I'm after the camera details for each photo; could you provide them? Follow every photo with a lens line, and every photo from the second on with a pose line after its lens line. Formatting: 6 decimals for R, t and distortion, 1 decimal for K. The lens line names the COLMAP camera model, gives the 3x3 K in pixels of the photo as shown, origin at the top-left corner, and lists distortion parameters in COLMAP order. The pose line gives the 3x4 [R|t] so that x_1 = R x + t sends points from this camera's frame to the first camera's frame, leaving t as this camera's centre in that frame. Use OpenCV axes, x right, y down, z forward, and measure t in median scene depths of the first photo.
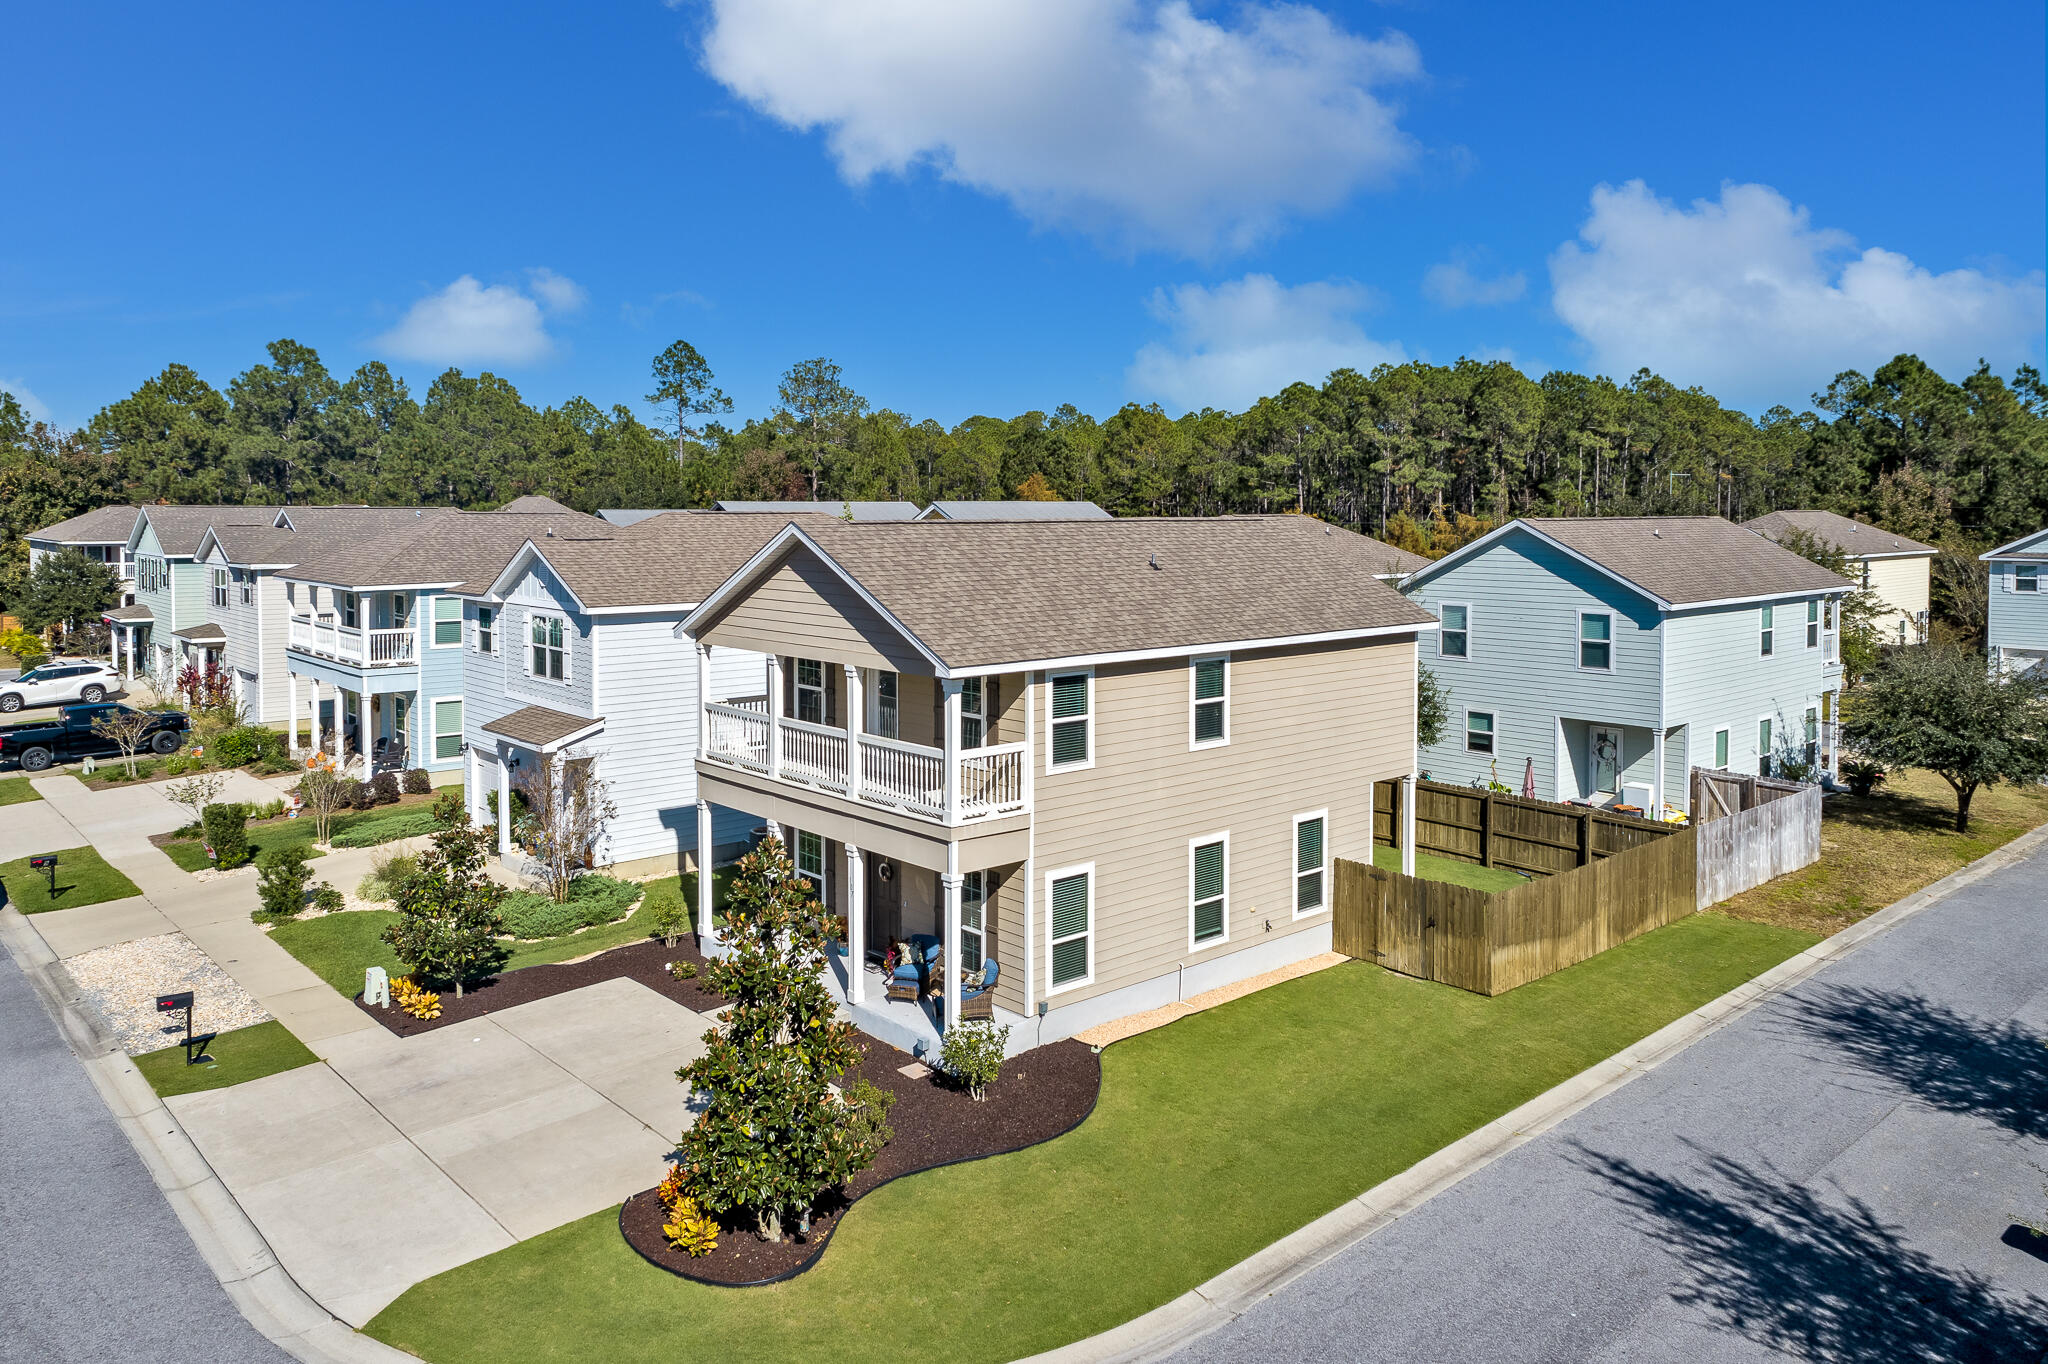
lens RADIAL K [[1423.5, 0, 1019.8], [0, 1423.5, 544.2], [0, 0, 1]] dist [0.004546, 0.001019]
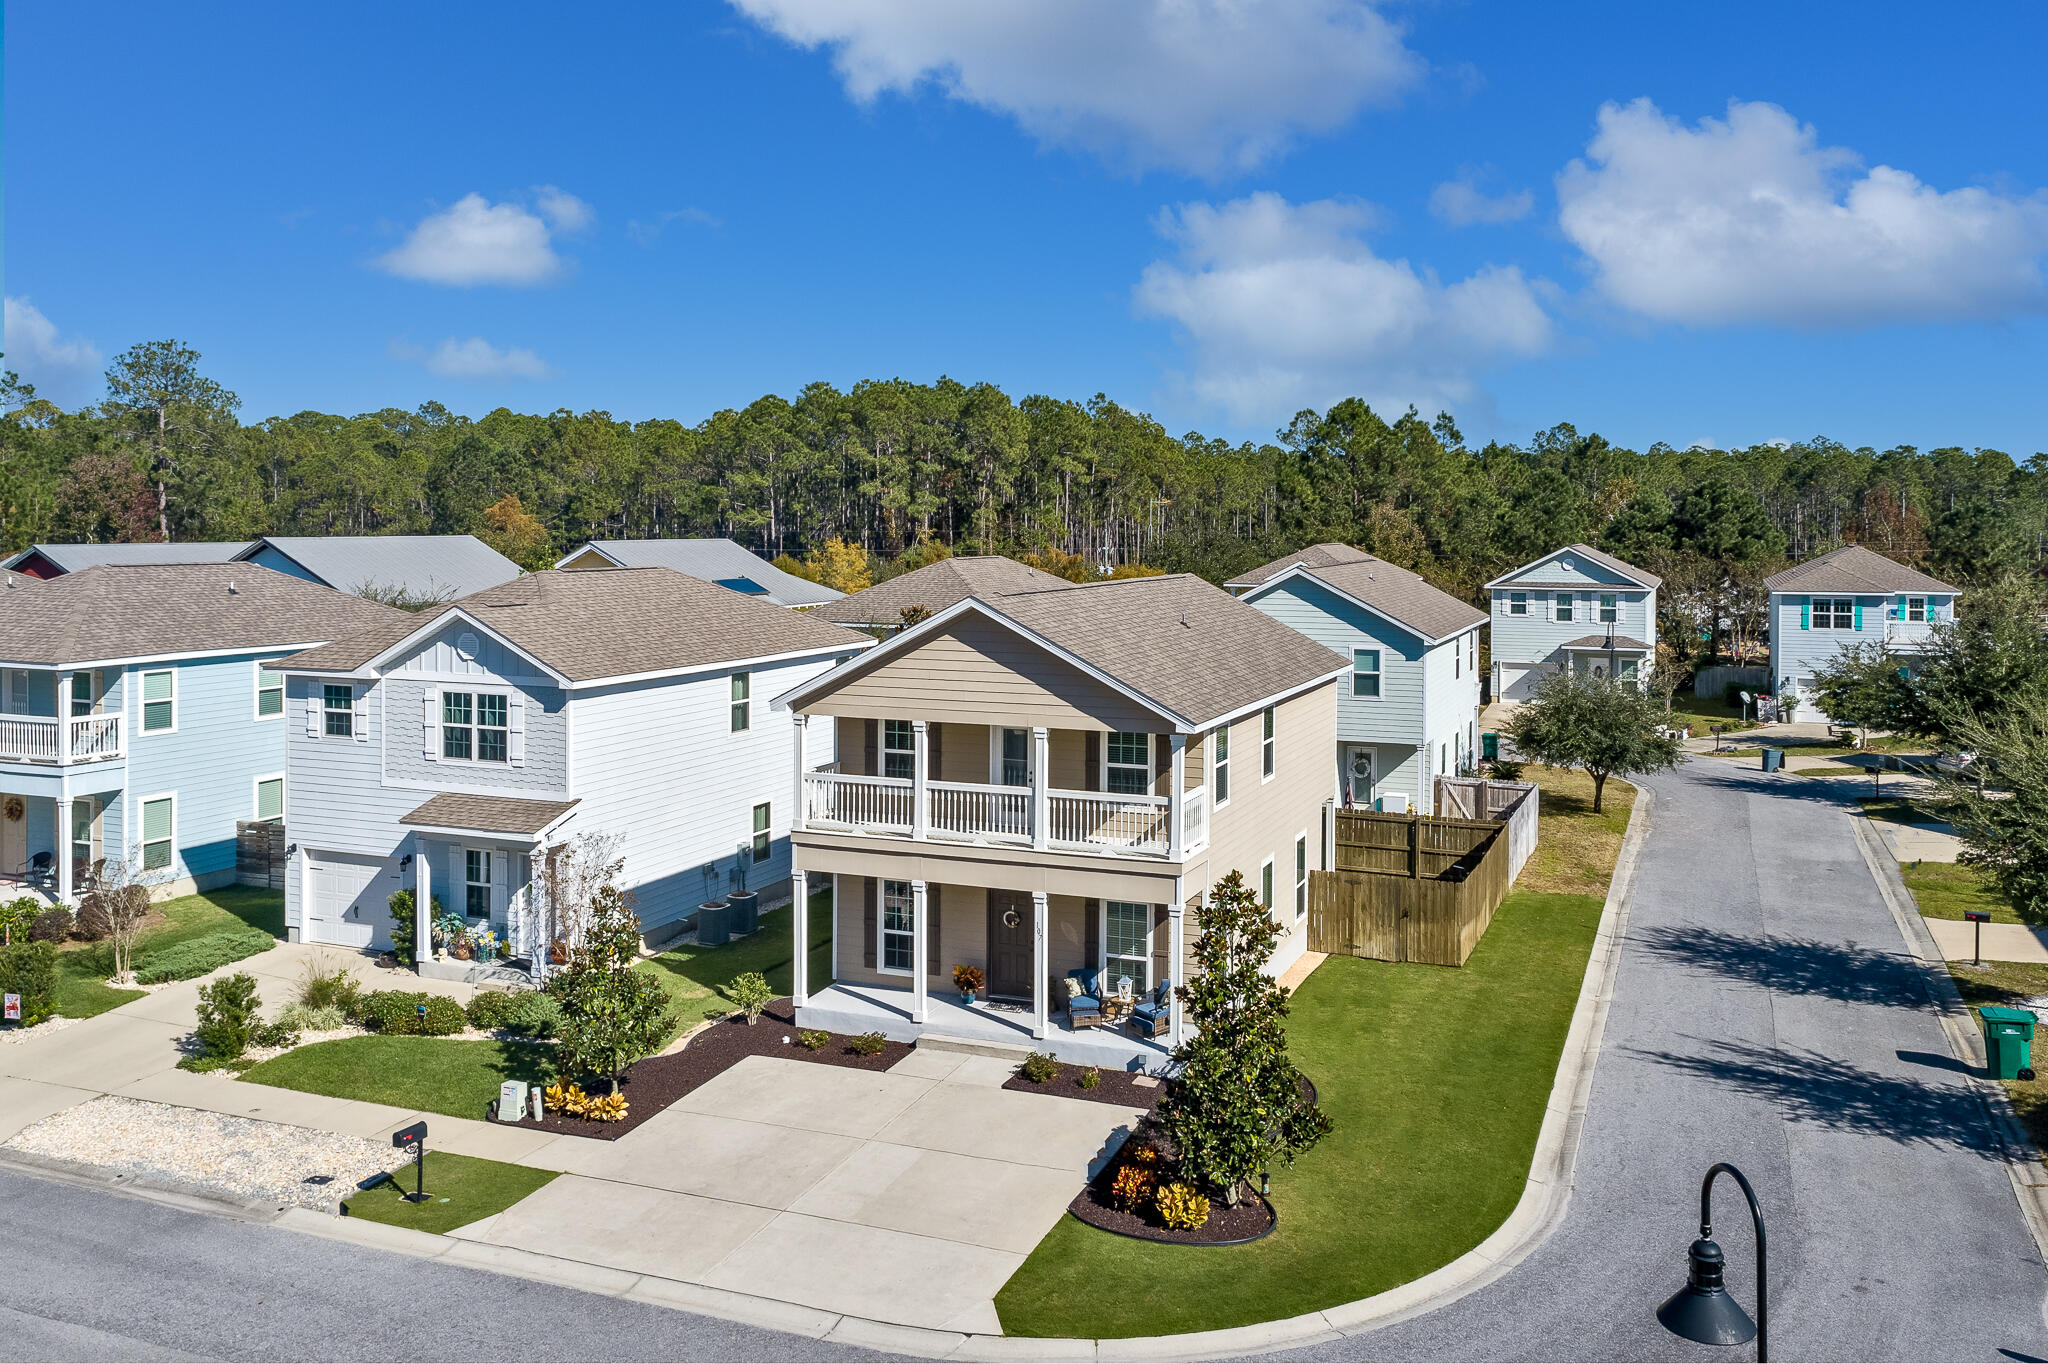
lens RADIAL K [[1627.3, 0, 1068.7], [0, 1627.3, 547.9], [0, 0, 1]] dist [0.002500, 0.003118]
pose [[0.891415, -0.004043, 0.453169, -0.462643], [0.007669, 0.999952, -0.006163, -0.030891], [-0.453122, 0.008969, 0.891403, -0.084196]]
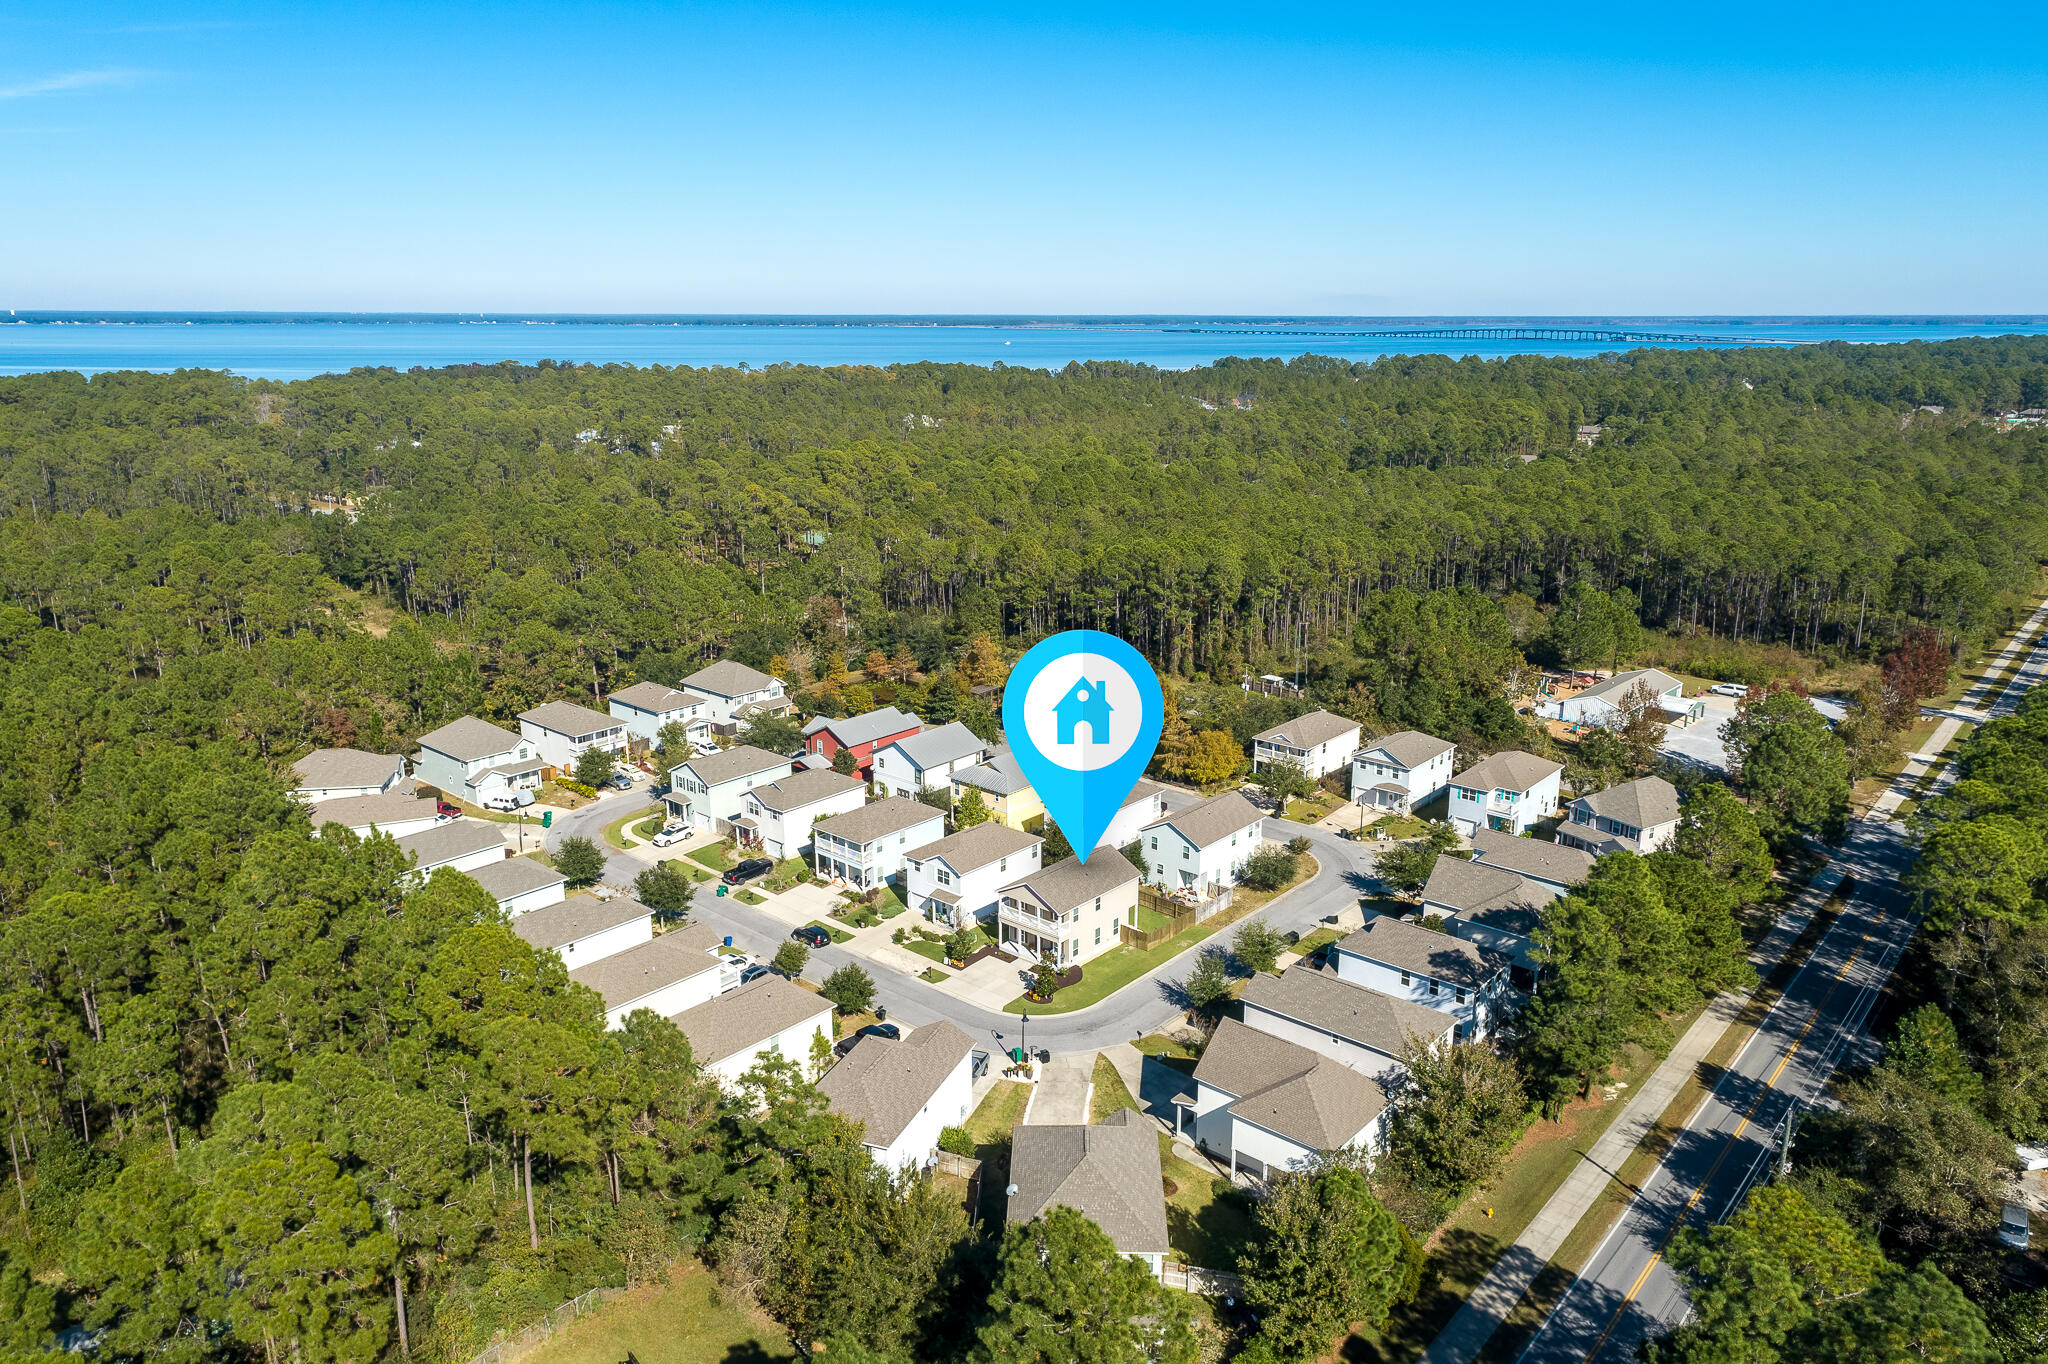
lens RADIAL K [[1363.2, 0, 1024.0], [0, 1363.2, 682.0], [0, 0, 1]] dist [-0.001132, -0.000444]
pose [[0.992138, -0.034069, 0.120423, -0.566529], [0.005855, 0.973815, 0.227265, -1.443331], [-0.125012, -0.224773, 0.966359, -2.894013]]
